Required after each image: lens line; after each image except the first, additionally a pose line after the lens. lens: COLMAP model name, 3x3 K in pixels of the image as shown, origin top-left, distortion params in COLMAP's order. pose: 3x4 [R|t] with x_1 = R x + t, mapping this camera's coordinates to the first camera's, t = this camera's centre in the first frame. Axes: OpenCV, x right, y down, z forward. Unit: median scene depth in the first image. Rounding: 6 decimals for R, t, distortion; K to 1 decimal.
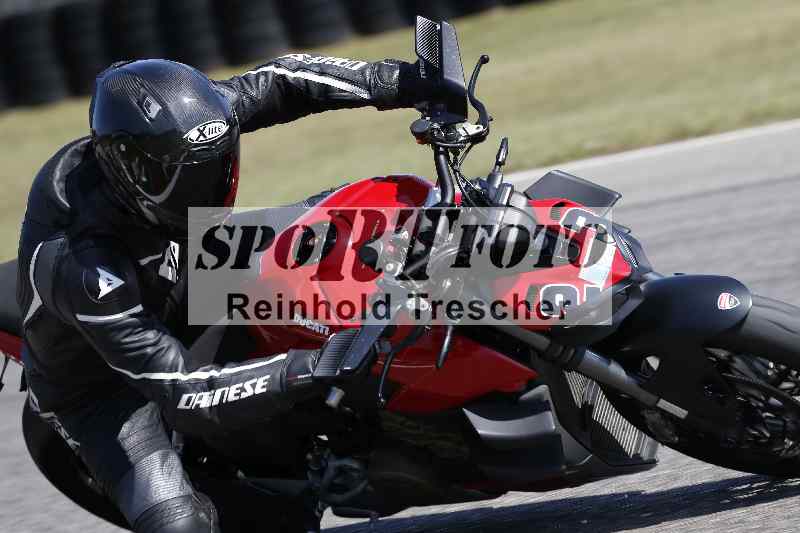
lens RADIAL K [[5037.8, 0, 399.9], [0, 5037.8, 268.3], [0, 0, 1]] dist [-0.908850, 0.000000]
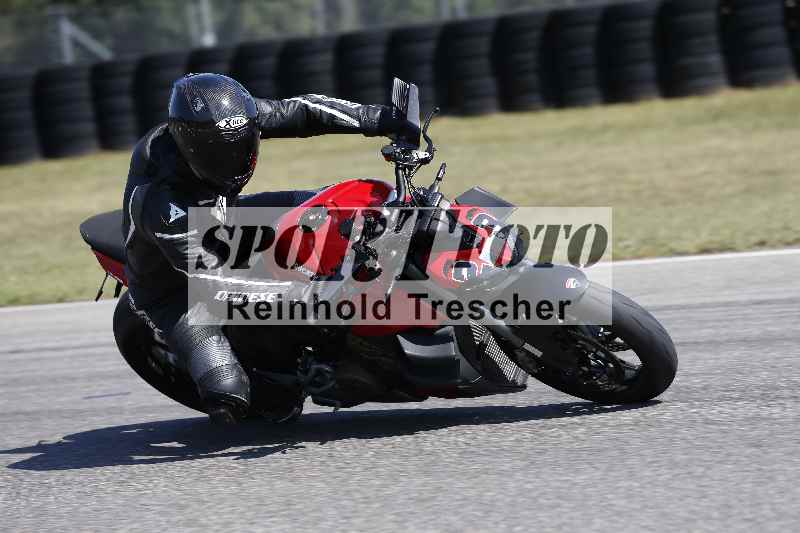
lens RADIAL K [[5261.6, 0, 402.1], [0, 5261.6, 258.0], [0, 0, 1]] dist [2.243941, 0.000000]
pose [[0.993980, 0.108009, -0.018358, 0.040797], [-0.108031, 0.994148, -0.000209, 0.004650], [0.018228, 0.002191, 0.999831, -0.605023]]
